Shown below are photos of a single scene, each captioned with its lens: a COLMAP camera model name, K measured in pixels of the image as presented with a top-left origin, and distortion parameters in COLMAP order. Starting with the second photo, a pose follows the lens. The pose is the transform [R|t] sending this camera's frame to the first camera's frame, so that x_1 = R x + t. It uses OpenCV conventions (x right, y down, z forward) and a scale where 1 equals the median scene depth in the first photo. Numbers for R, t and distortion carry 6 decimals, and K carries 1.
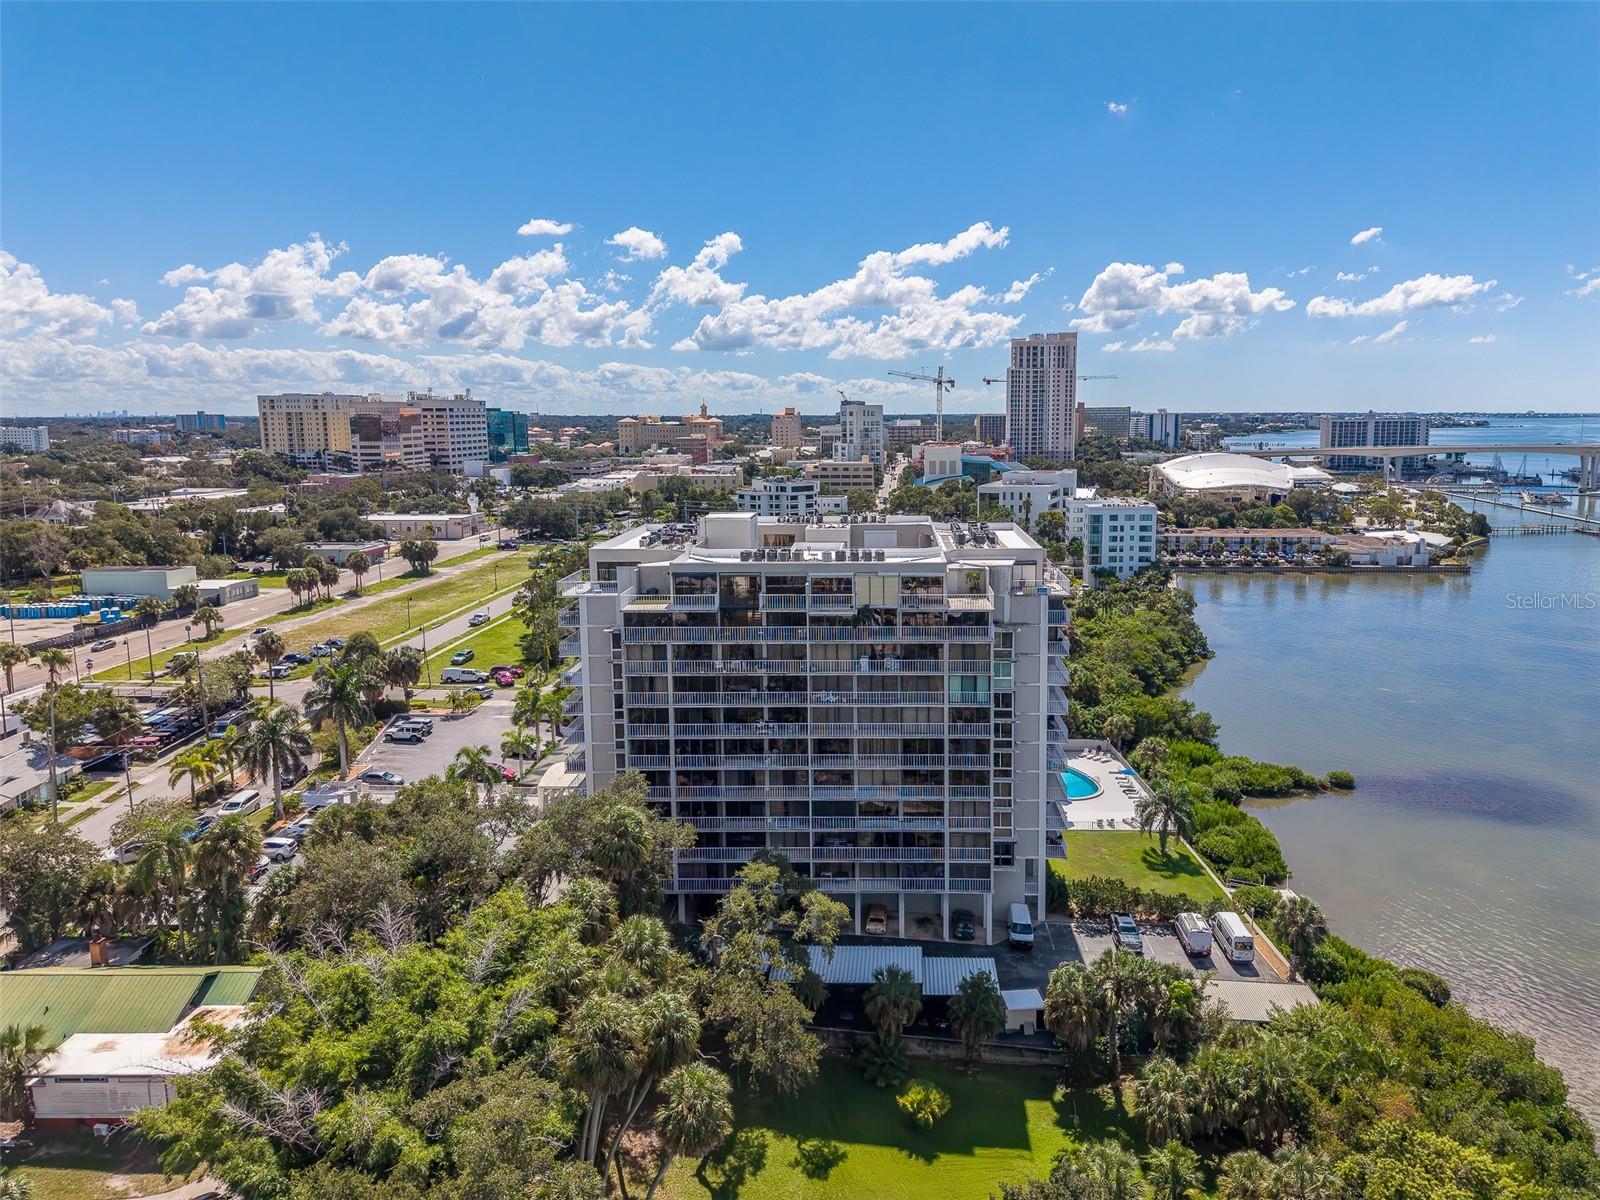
lens RADIAL K [[1101.5, 0, 905.0], [0, 1101.5, 596.0], [0, 0, 1]] dist [0.005697, -0.009189]
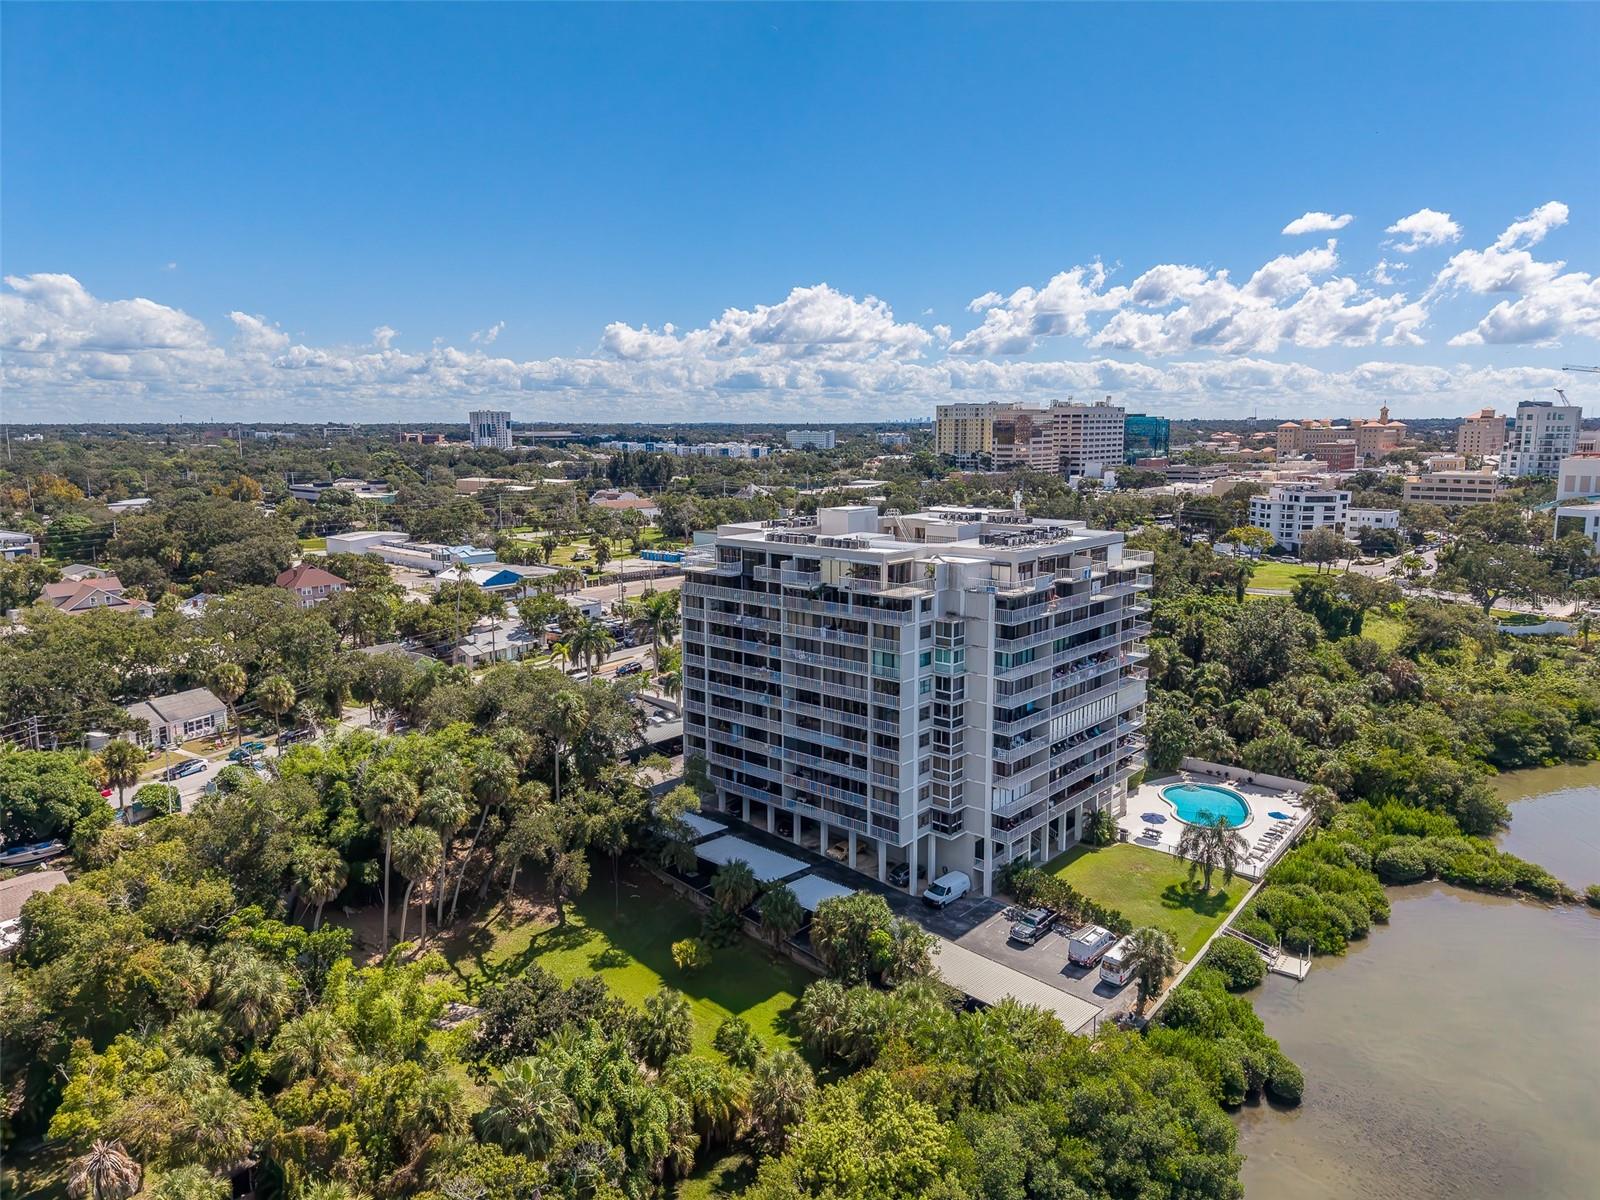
lens RADIAL K [[1101.5, 0, 810.7], [0, 1101.5, 593.2], [0, 0, 1]] dist [0.005697, -0.009189]
pose [[0.746178, 0.099479, -0.658272, 0.108559], [-0.103273, 0.994100, 0.033166, -0.002796], [0.657688, 0.043235, 0.752049, 0.010630]]
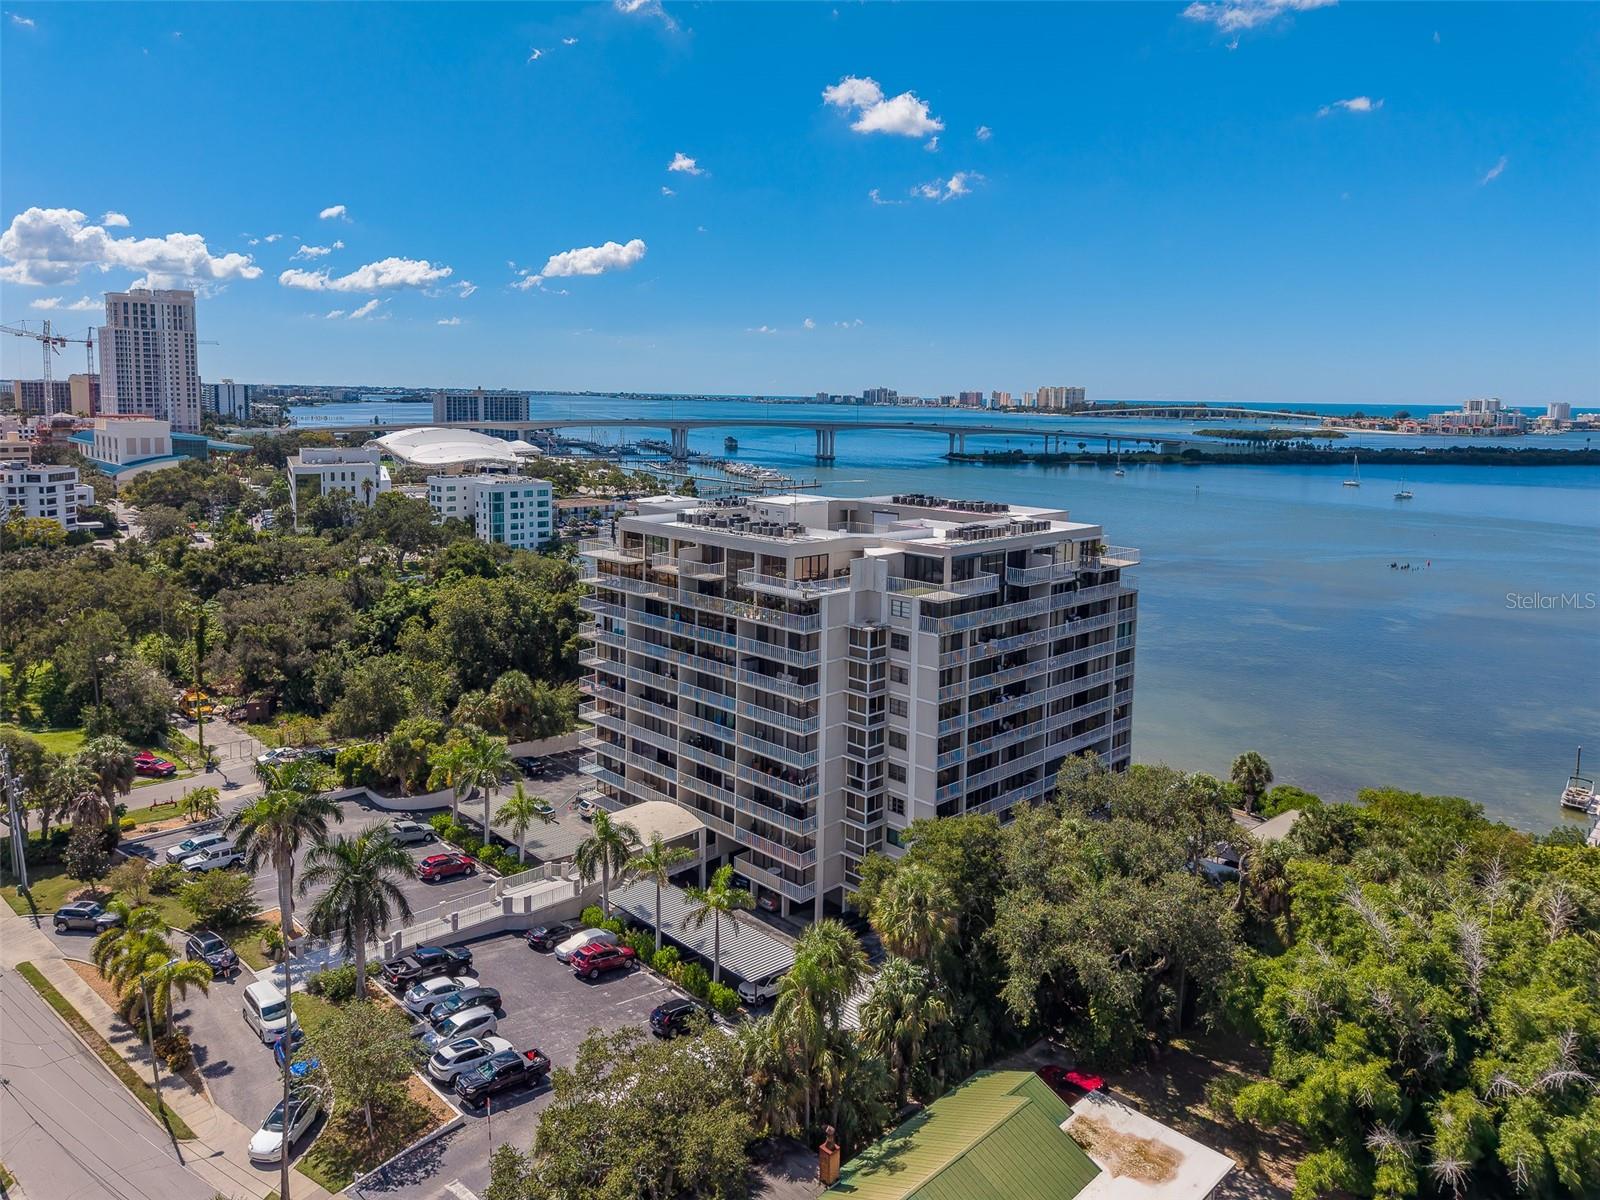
lens RADIAL K [[1101.5, 0, 776.4], [0, 1101.5, 554.3], [0, 0, 1]] dist [0.005697, -0.009189]
pose [[0.713978, -0.083879, 0.695126, -0.143411], [0.093468, 0.995331, 0.024101, -0.008773], [-0.693901, 0.047764, 0.718484, 0.061345]]
